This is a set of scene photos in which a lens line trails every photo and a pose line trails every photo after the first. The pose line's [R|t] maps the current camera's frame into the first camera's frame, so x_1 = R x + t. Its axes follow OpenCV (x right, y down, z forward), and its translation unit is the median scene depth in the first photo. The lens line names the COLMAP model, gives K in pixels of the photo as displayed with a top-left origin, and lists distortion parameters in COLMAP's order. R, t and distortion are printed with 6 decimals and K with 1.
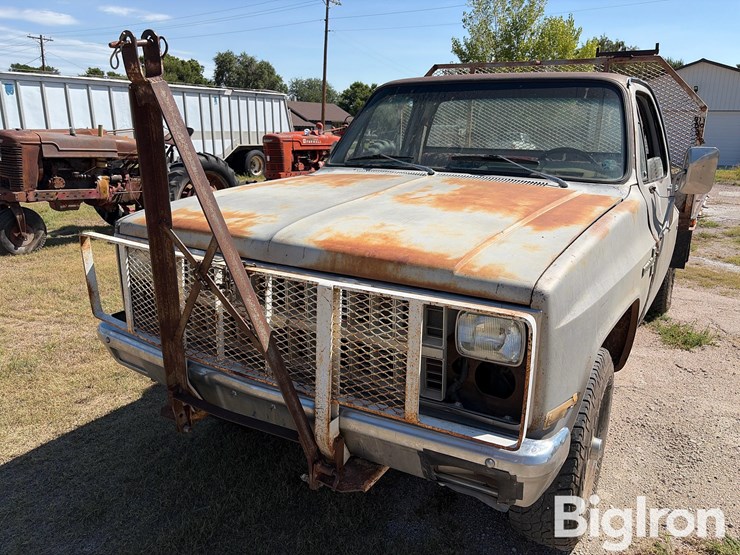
lens RADIAL K [[558.9, 0, 375.1], [0, 558.9, 279.9], [0, 0, 1]] dist [0.050205, -0.060374]
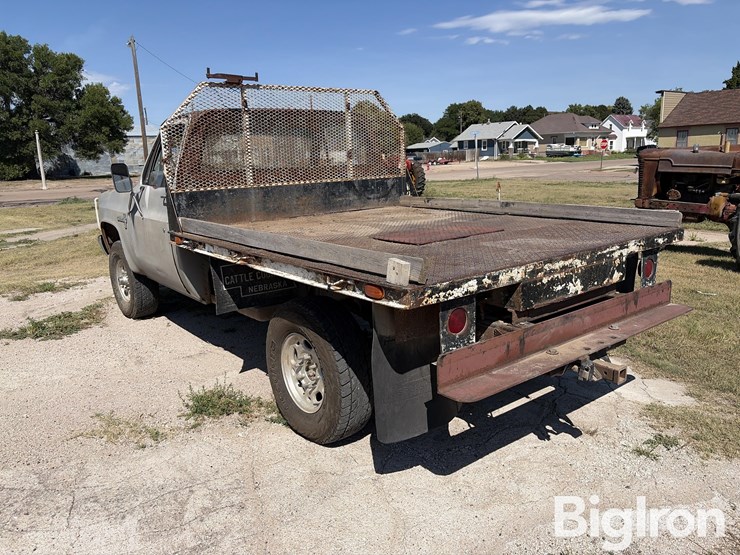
lens RADIAL K [[558.9, 0, 375.1], [0, 558.9, 279.9], [0, 0, 1]] dist [0.050205, -0.060374]
pose [[-0.338785, 0.199379, -0.919496, 1.240516], [-0.221515, 0.932914, 0.283905, -0.358979], [0.914416, 0.299865, -0.271892, 1.454892]]
